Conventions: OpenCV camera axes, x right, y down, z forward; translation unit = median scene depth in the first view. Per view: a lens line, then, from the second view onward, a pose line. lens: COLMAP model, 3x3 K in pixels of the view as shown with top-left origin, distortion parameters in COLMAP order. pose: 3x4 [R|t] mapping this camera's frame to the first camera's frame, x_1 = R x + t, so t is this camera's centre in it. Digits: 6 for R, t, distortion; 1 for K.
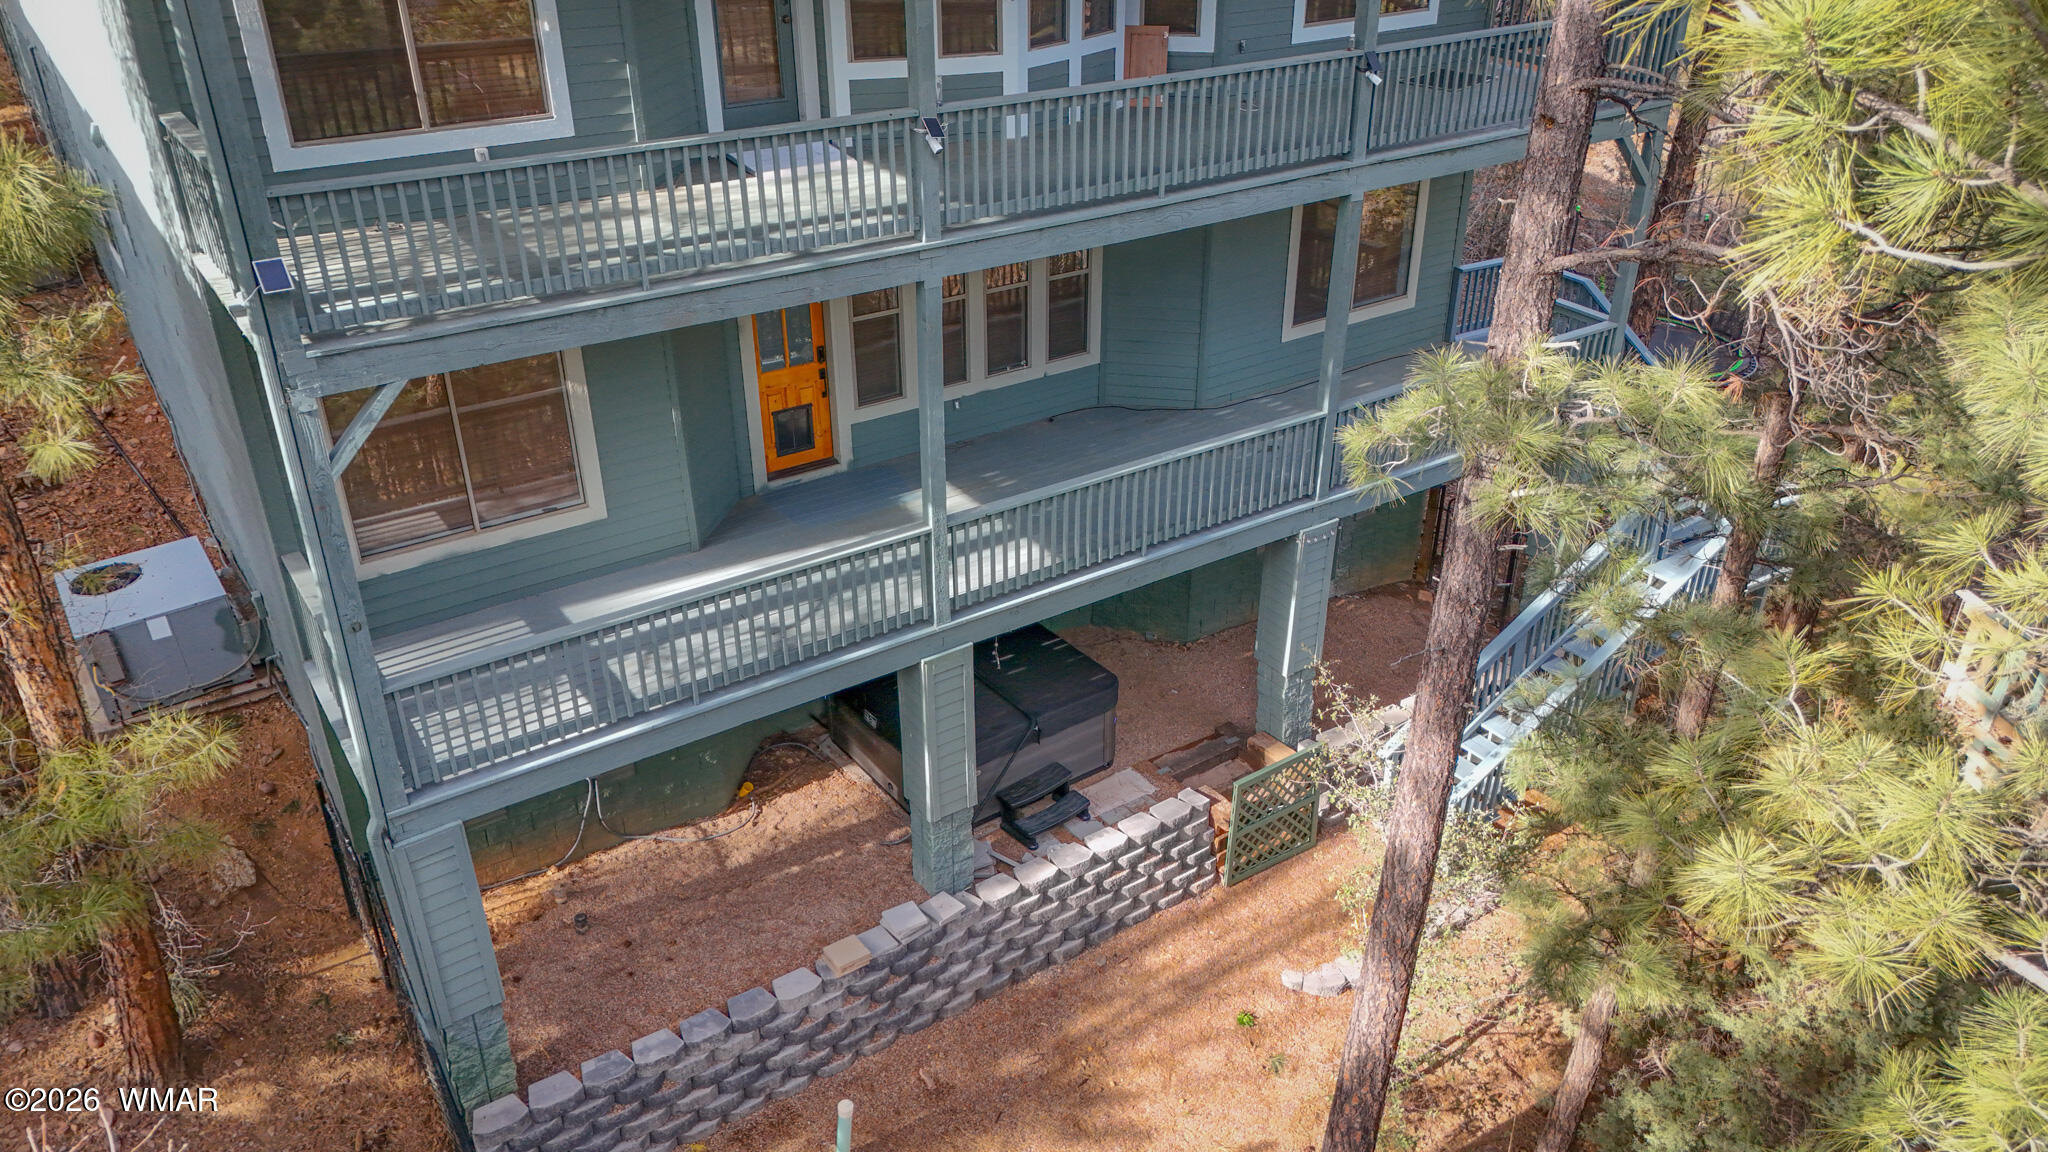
lens RADIAL K [[1504.2, 0, 1024.0], [0, 1504.2, 576.0], [0, 0, 1]] dist [0.116546, -0.160082]
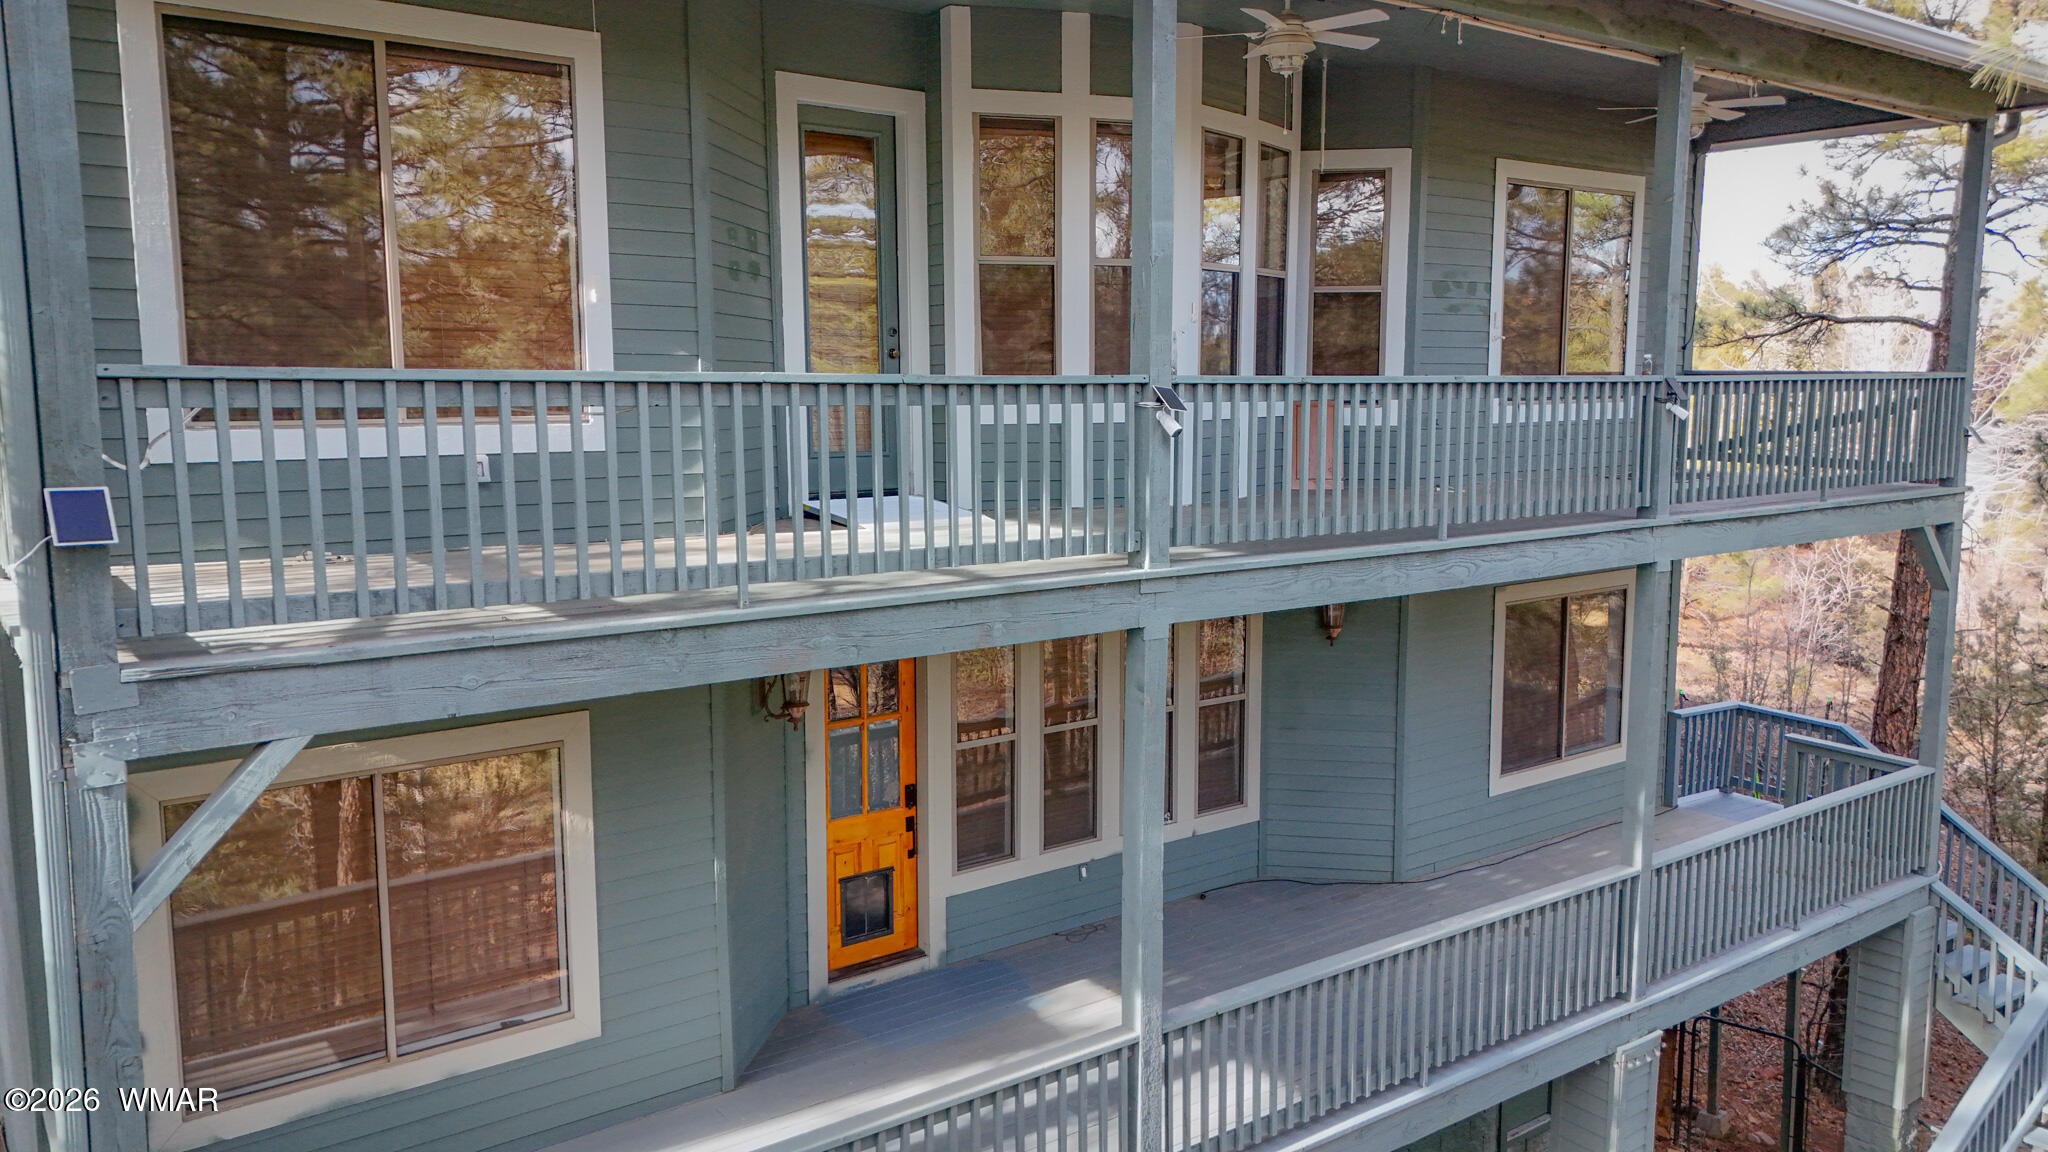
lens RADIAL K [[1504.2, 0, 1024.0], [0, 1504.2, 576.0], [0, 0, 1]] dist [0.116546, -0.160082]
pose [[0.999175, -0.005009, 0.040292, -0.113151], [0.018888, 0.935787, -0.352058, 0.008859], [-0.035941, 0.352529, 0.935110, 0.304119]]
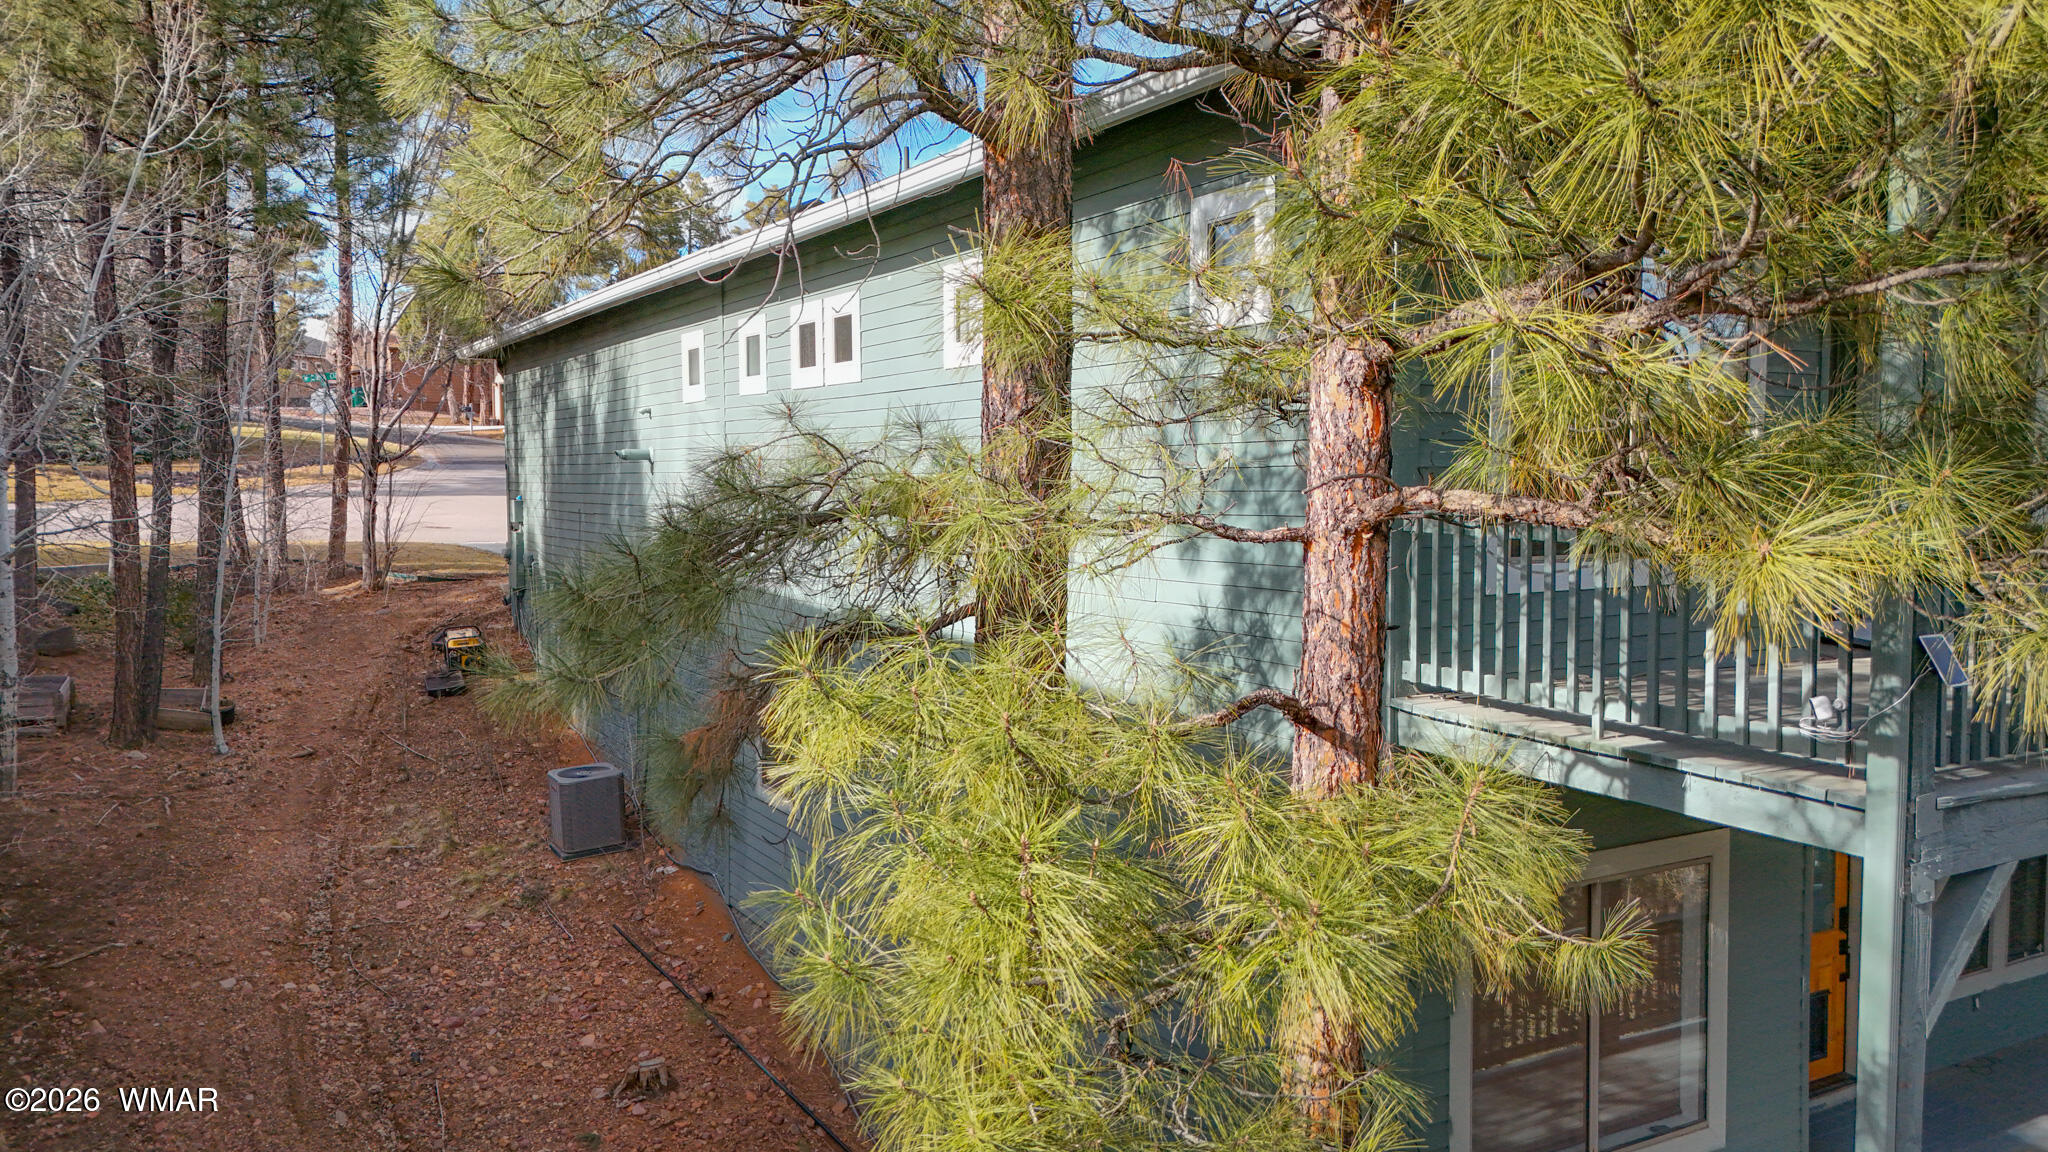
lens RADIAL K [[1504.2, 0, 1024.0], [0, 1504.2, 576.0], [0, 0, 1]] dist [0.116546, -0.160082]
pose [[0.997545, 0.011361, -0.069106, -0.494021], [-0.039074, 0.909177, -0.414574, 0.023723], [0.058119, 0.416256, 0.907388, 0.257840]]
